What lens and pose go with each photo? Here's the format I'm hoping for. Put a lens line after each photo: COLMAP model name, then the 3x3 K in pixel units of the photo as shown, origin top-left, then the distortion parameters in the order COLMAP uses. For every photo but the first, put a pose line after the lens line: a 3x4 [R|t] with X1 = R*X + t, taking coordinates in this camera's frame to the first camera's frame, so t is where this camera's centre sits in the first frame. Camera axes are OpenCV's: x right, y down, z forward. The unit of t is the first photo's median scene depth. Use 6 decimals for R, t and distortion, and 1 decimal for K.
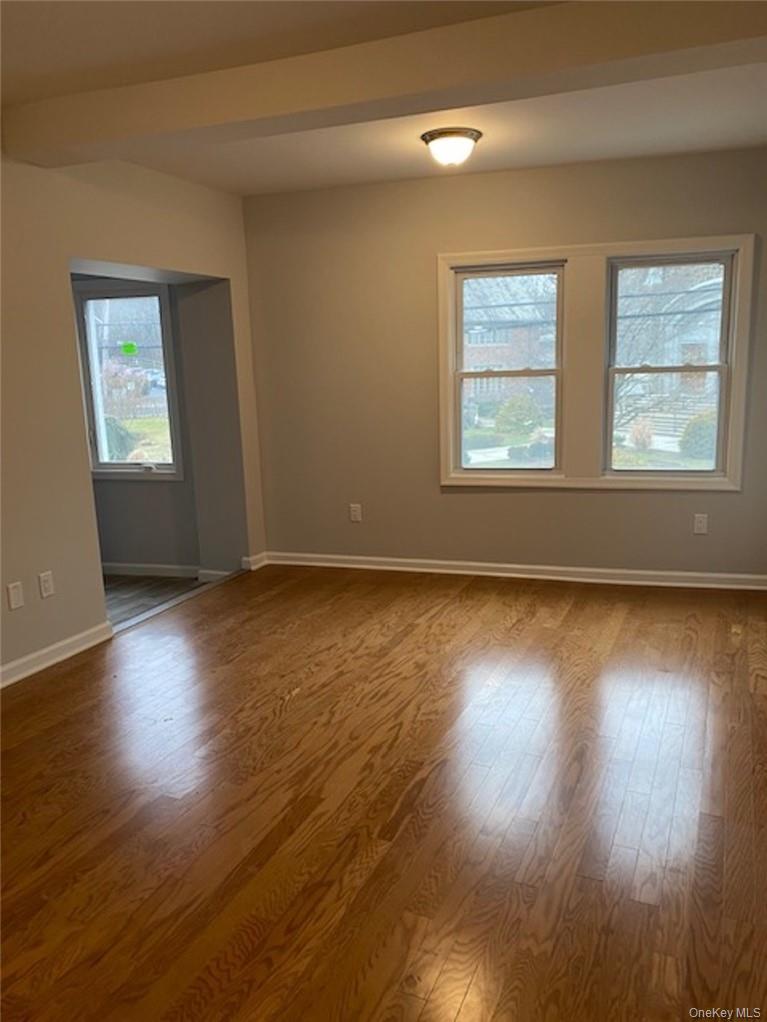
lens RADIAL K [[785.2, 0, 380.5], [0, 785.2, 510.4], [0, 0, 1]] dist [-0.006300, -0.001875]
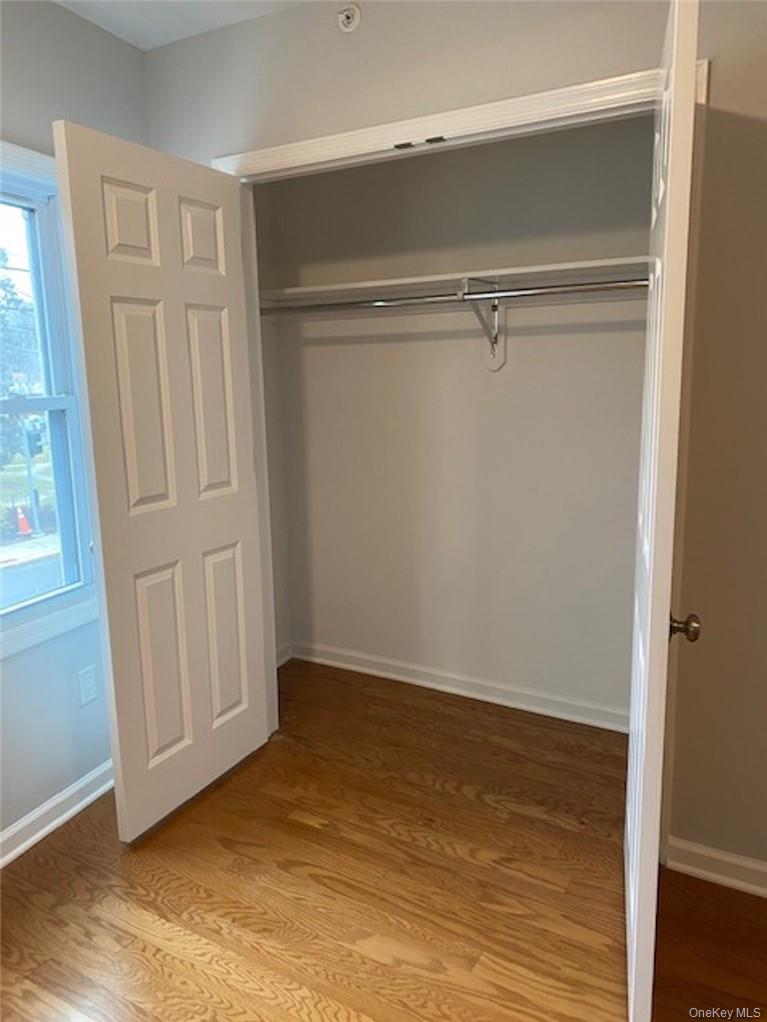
lens RADIAL K [[785.2, 0, 380.5], [0, 785.2, 510.4], [0, 0, 1]] dist [-0.006300, -0.001875]
pose [[0.129682, -0.153375, 0.979622, -0.095090], [0.225420, 0.966655, 0.121504, -0.146805], [-0.965592, 0.205070, 0.159931, 0.853998]]
